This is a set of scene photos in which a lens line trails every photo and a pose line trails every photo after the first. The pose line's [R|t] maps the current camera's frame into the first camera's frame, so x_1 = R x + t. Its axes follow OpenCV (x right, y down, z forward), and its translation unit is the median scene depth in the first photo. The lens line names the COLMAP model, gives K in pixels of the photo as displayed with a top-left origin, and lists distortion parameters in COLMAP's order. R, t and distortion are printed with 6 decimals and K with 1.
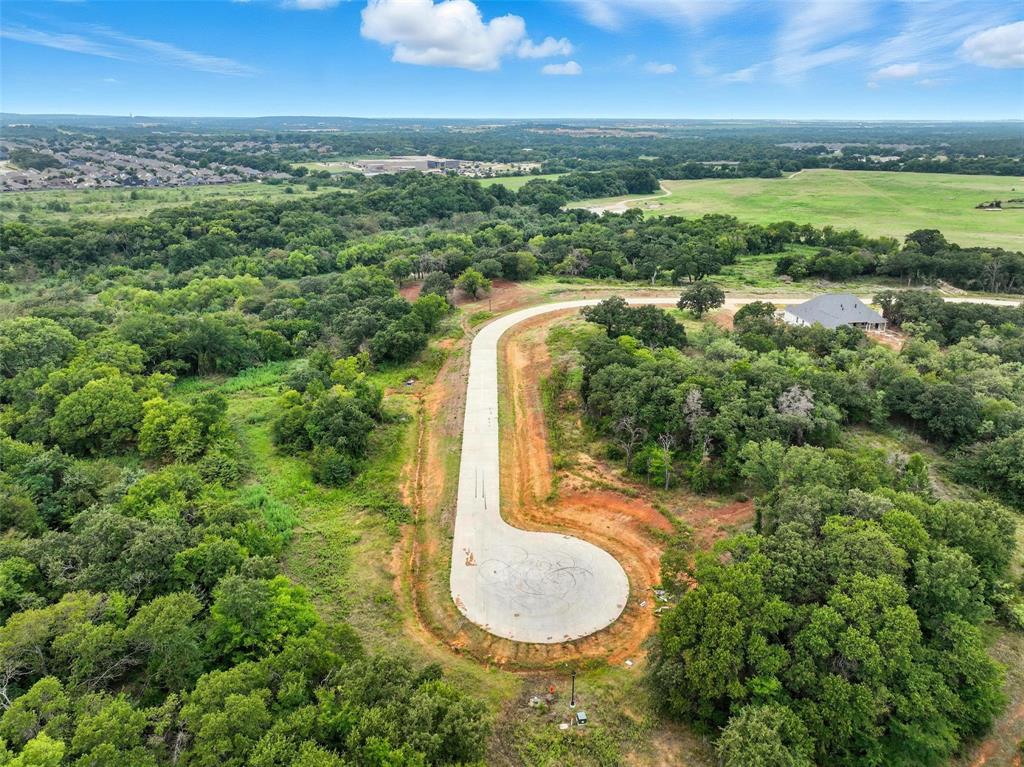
lens RADIAL K [[718.8, 0, 512.0], [0, 718.8, 383.5], [0, 0, 1]] dist [-0.004347, 0.017916]
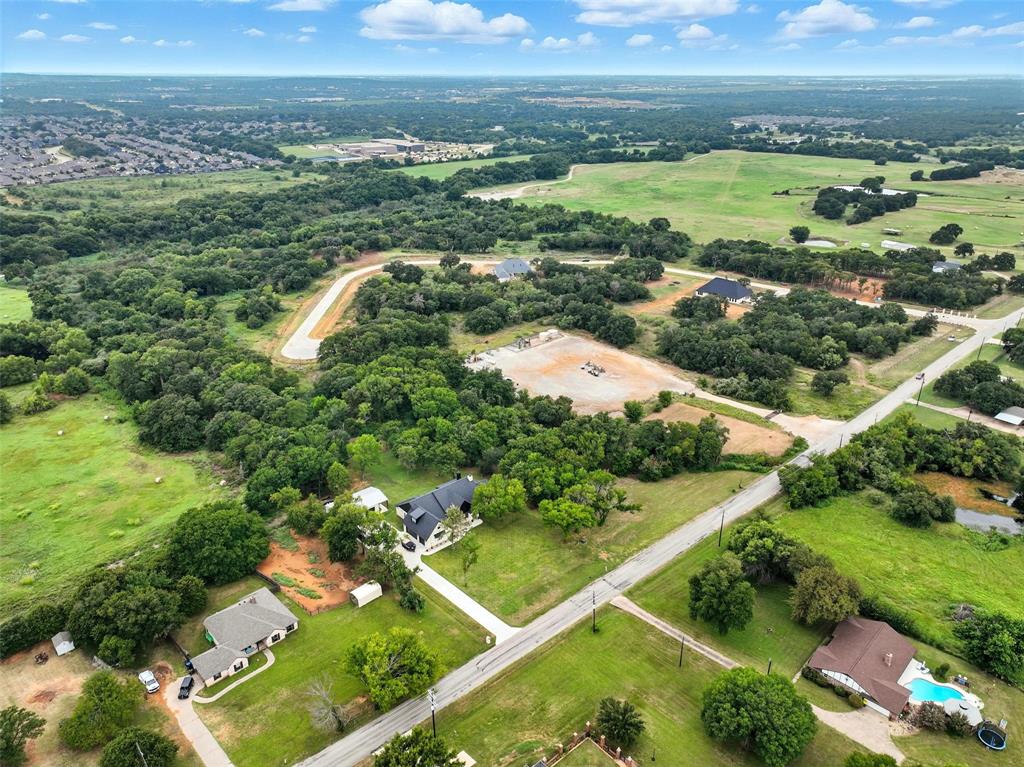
lens RADIAL K [[718.8, 0, 512.0], [0, 718.8, 383.5], [0, 0, 1]] dist [-0.004347, 0.017916]
pose [[0.999709, 0.006693, -0.023170, 0.201547], [-0.005429, 0.998516, 0.054194, 0.048681], [0.023498, -0.054052, 0.998262, -0.436425]]
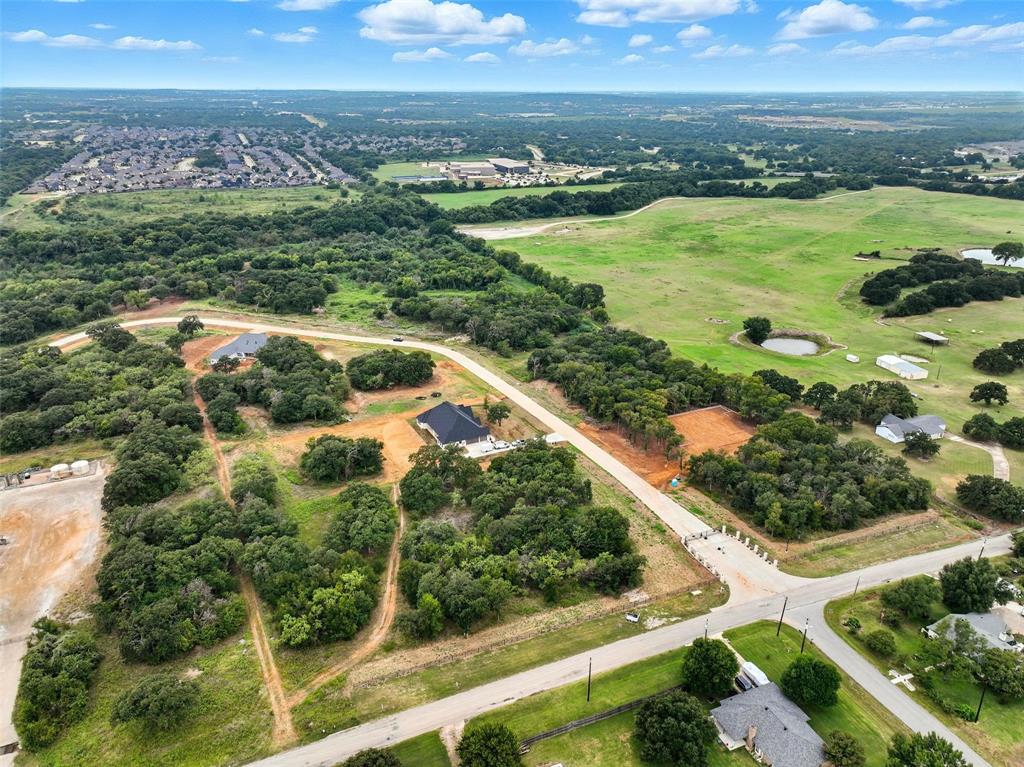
lens RADIAL K [[718.8, 0, 512.0], [0, 718.8, 383.5], [0, 0, 1]] dist [-0.004347, 0.017916]
pose [[0.932998, 0.135894, -0.333237, 0.610956], [-0.124207, 0.990661, 0.056235, -0.070848], [0.337767, -0.011077, 0.941165, -0.111955]]
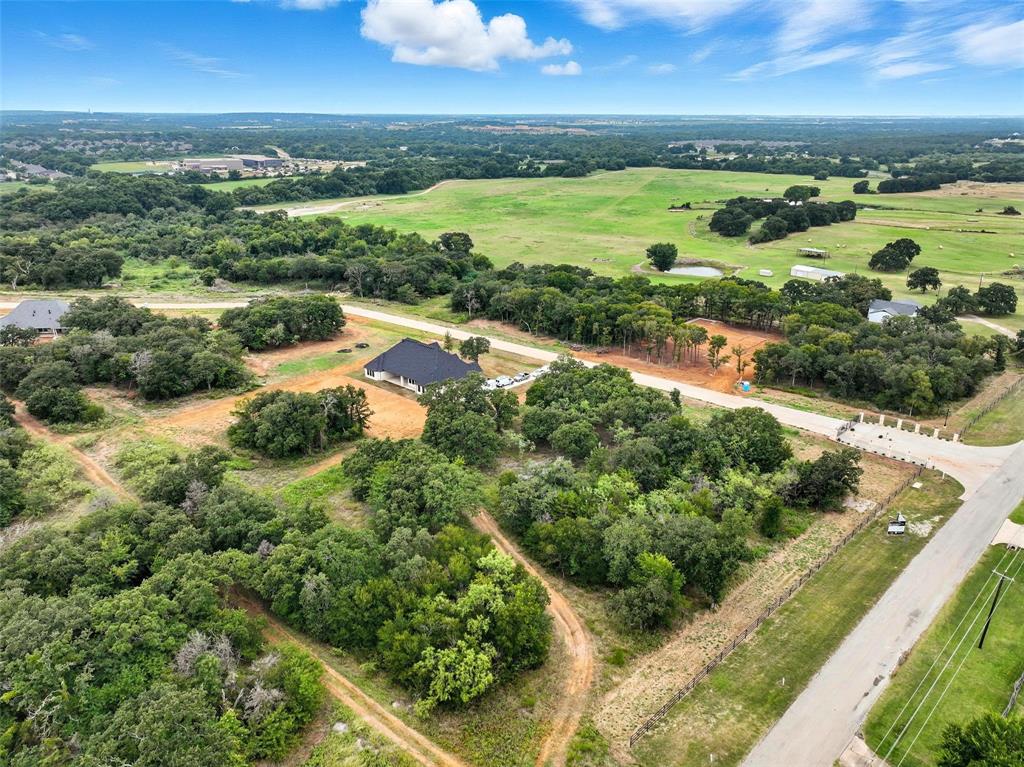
lens RADIAL K [[718.8, 0, 512.0], [0, 718.8, 383.5], [0, 0, 1]] dist [-0.004347, 0.017916]
pose [[0.999919, -0.004307, 0.011982, 0.450675], [0.004243, 0.999977, 0.005358, -0.003509], [-0.012004, -0.005307, 0.999914, -0.015359]]
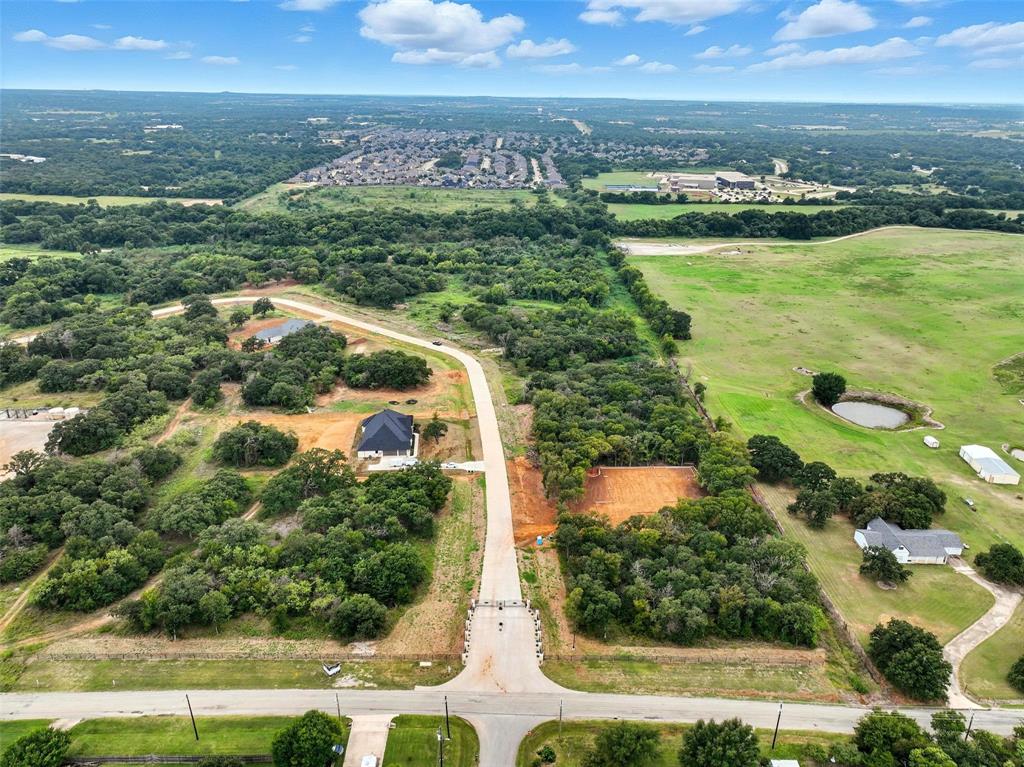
lens RADIAL K [[718.8, 0, 512.0], [0, 718.8, 383.5], [0, 0, 1]] dist [-0.004347, 0.017916]
pose [[0.727690, 0.260880, -0.634357, 0.774952], [-0.246938, 0.962473, 0.112548, -0.118610], [0.639913, 0.074747, 0.764803, 0.019477]]
